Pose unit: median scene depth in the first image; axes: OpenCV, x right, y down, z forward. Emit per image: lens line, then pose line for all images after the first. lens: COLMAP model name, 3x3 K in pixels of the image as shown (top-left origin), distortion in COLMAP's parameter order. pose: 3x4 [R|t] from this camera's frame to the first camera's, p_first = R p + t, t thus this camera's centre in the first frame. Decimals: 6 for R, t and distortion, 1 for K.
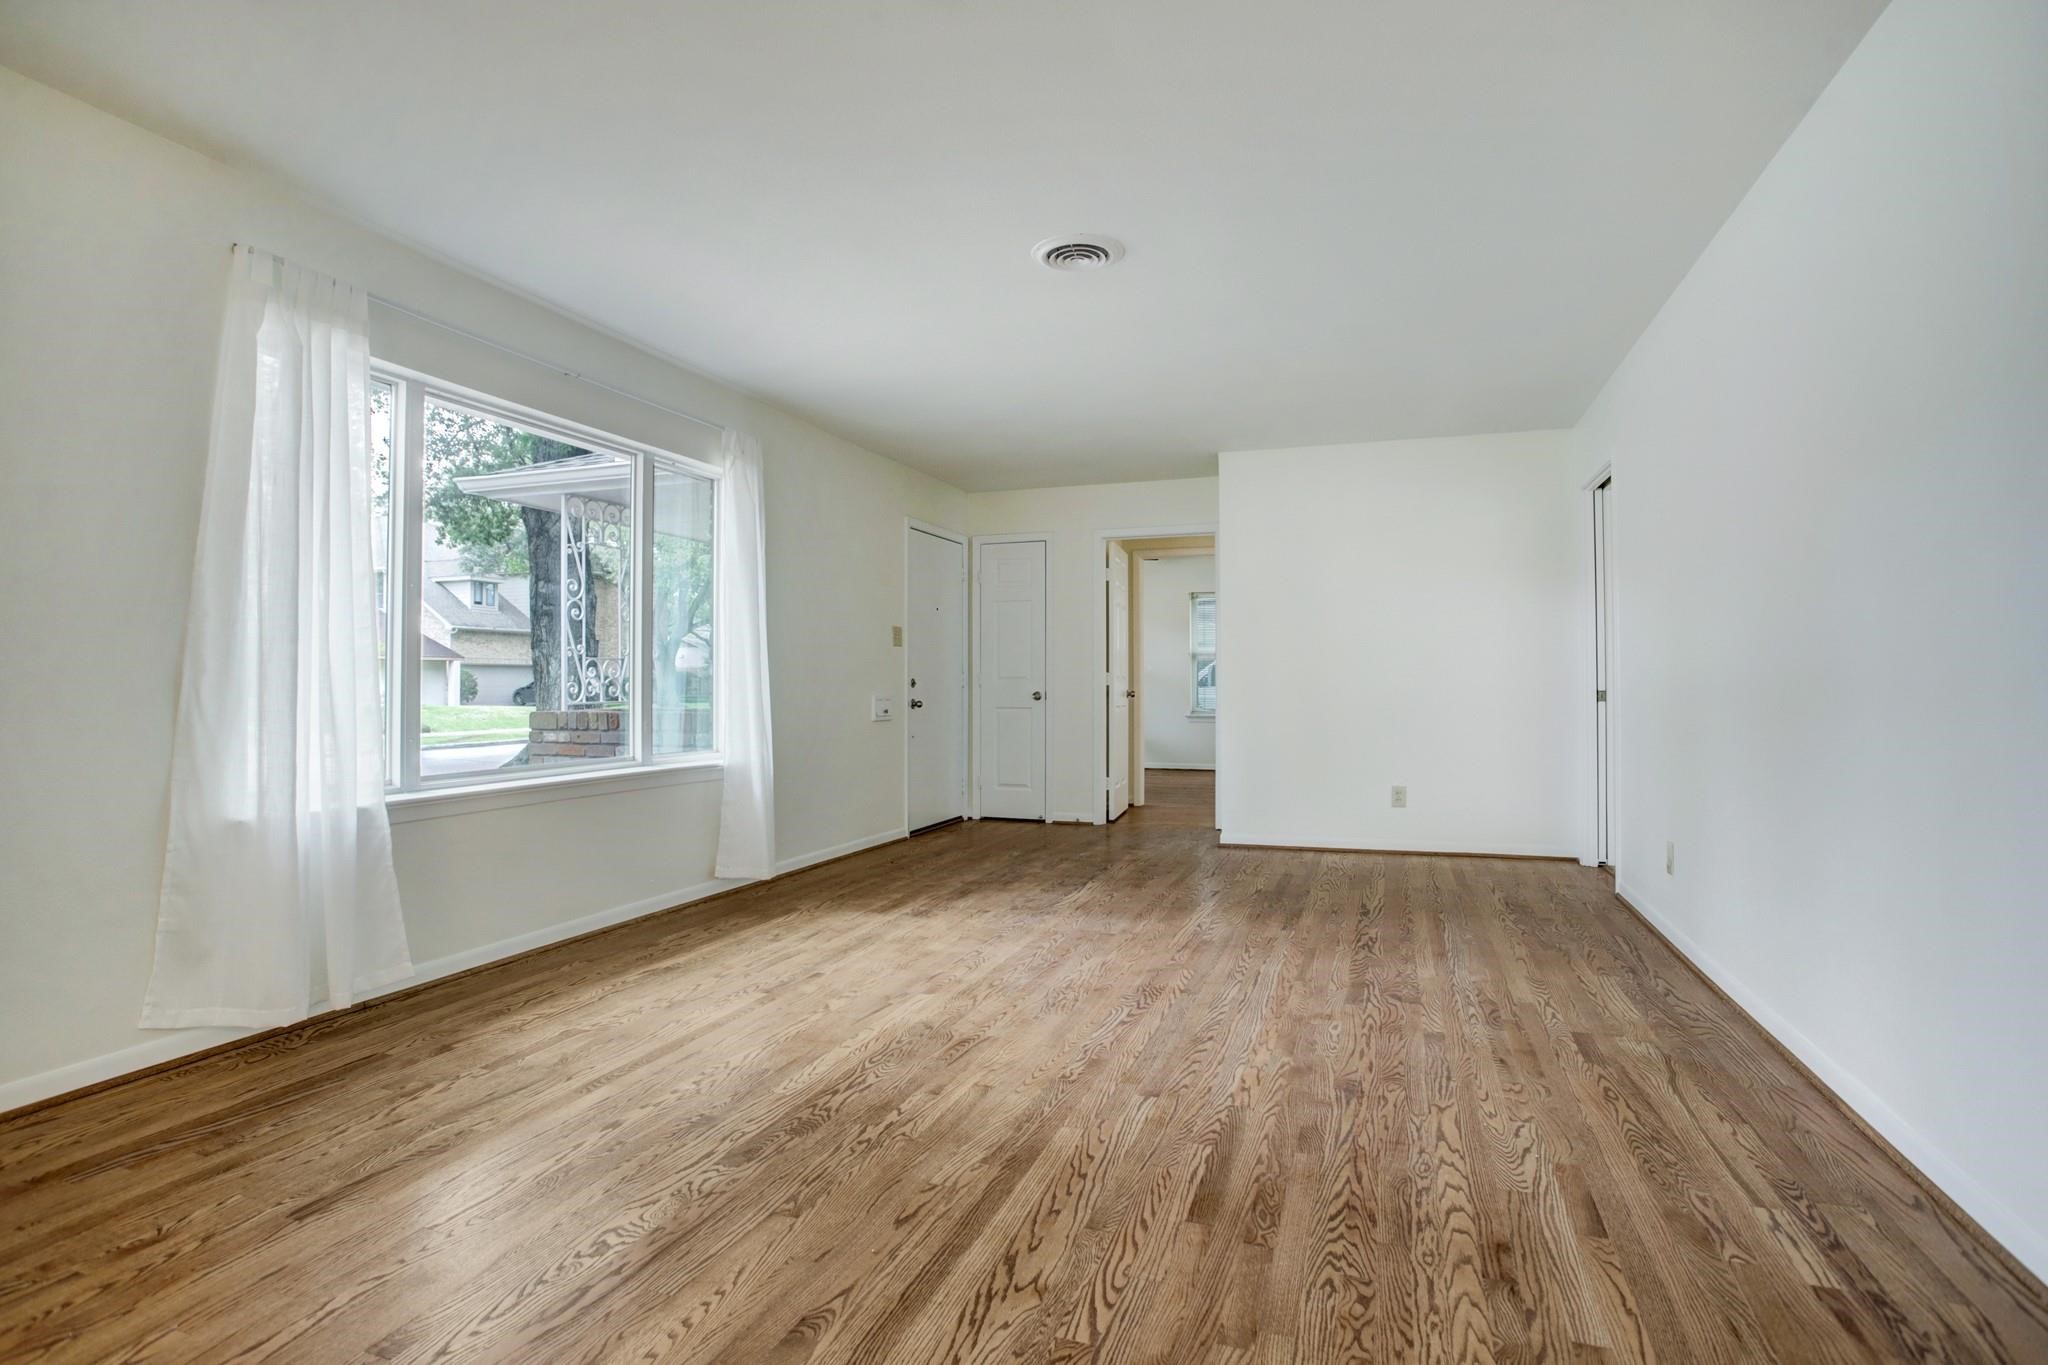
lens RADIAL K [[1045.0, 0, 1023.9], [0, 1045.0, 679.9], [0, 0, 1]] dist [-0.000118, 0.000039]
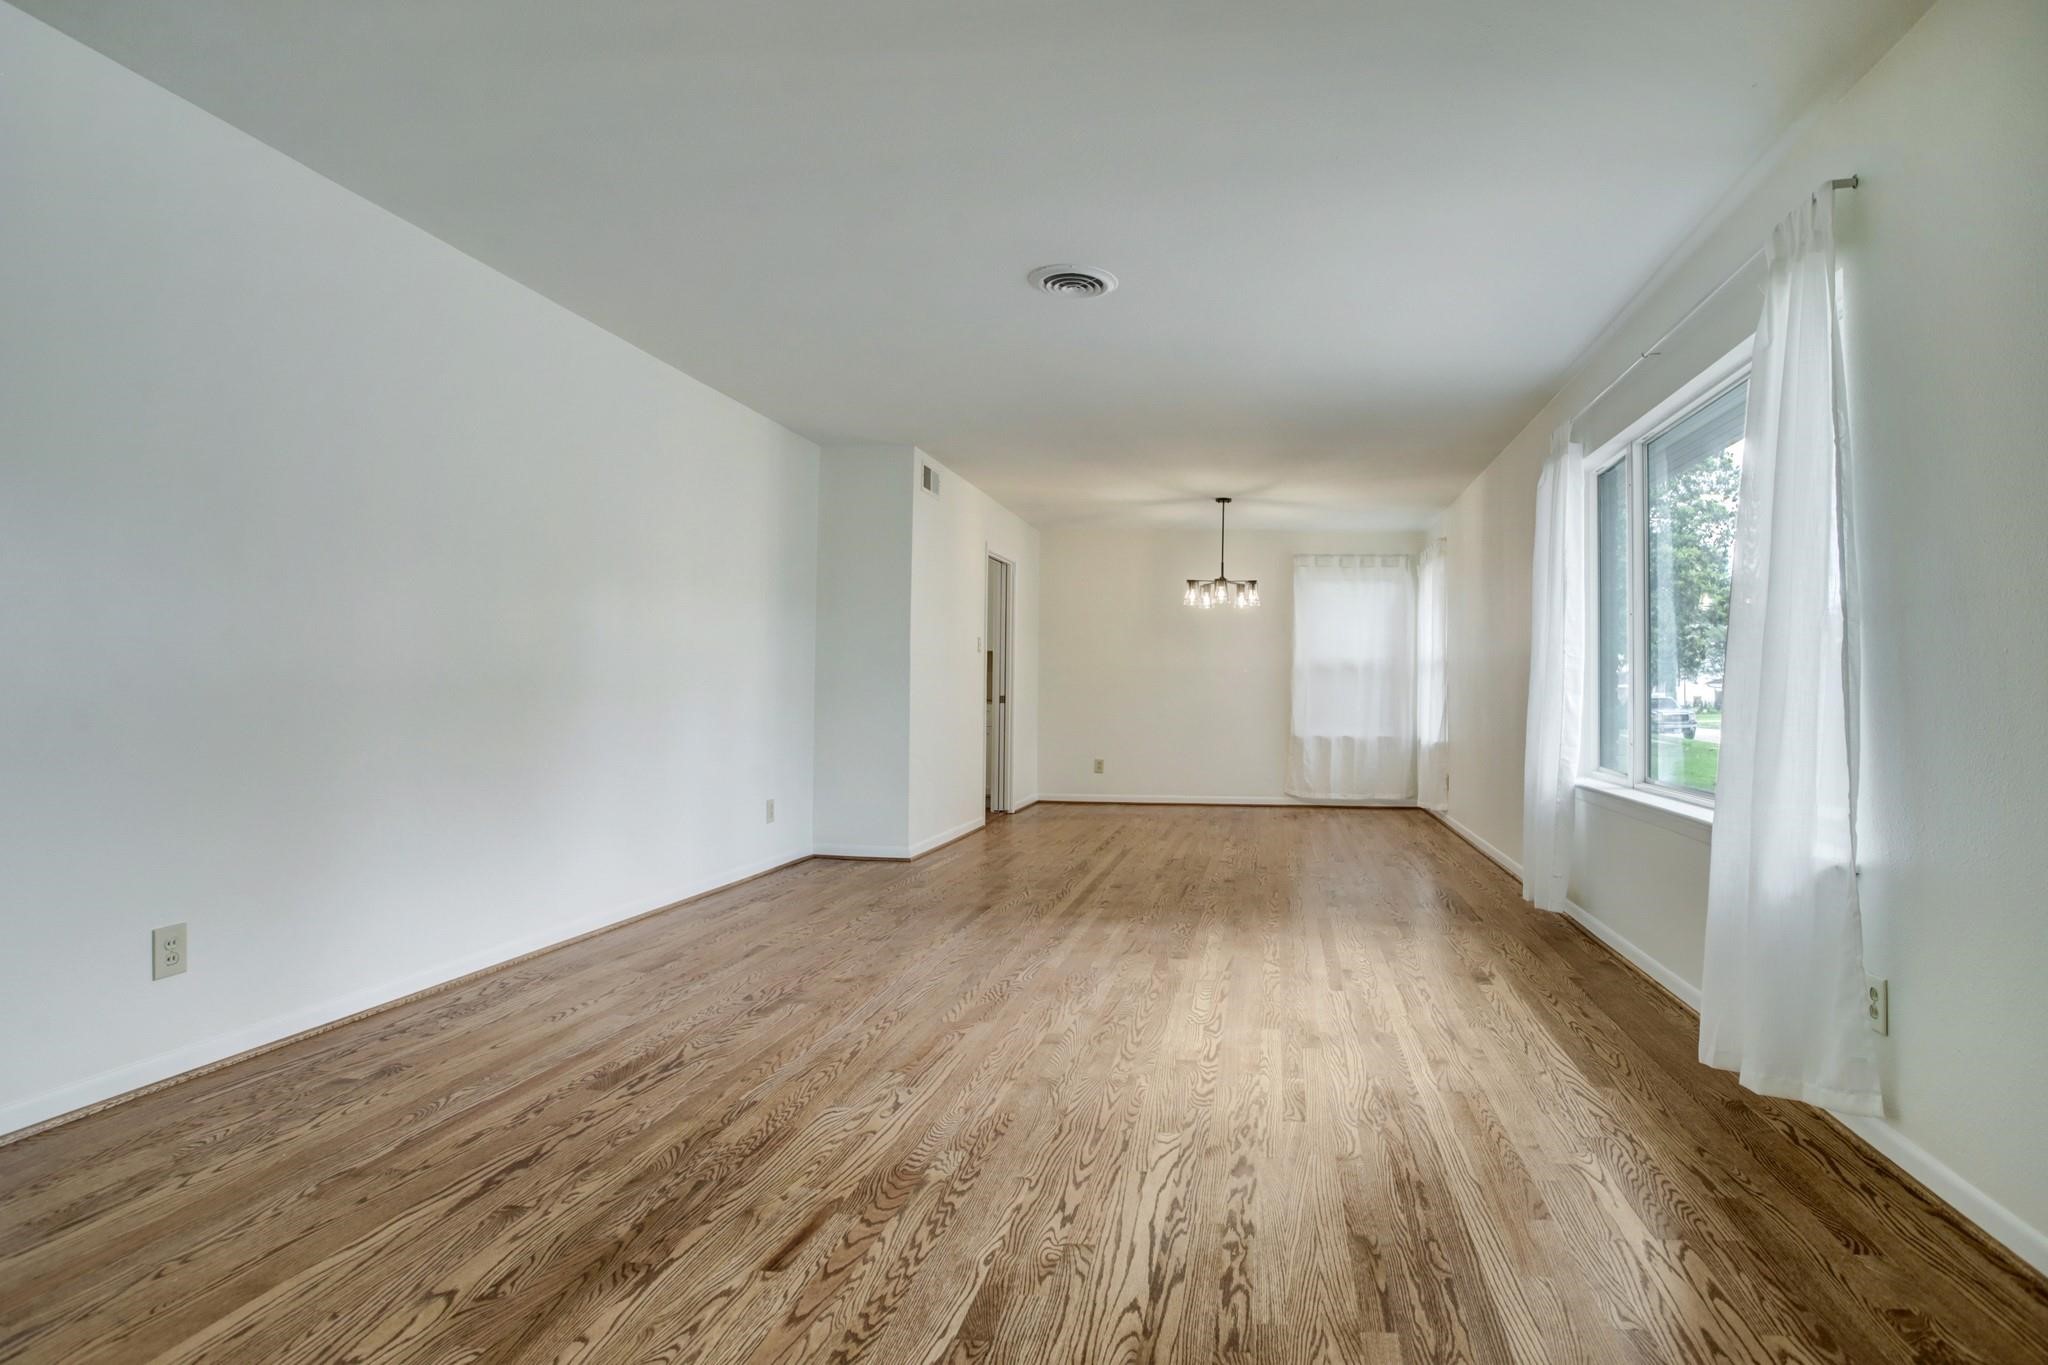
lens RADIAL K [[1045.0, 0, 1024.0], [0, 1045.0, 680.1], [0, 0, 1]] dist [-0.000118, 0.000039]
pose [[-0.994270, -0.009073, -0.106513, 0.203683], [-0.008469, 0.999945, -0.006119, 0.006275], [0.106563, -0.005182, -0.994292, 2.001209]]
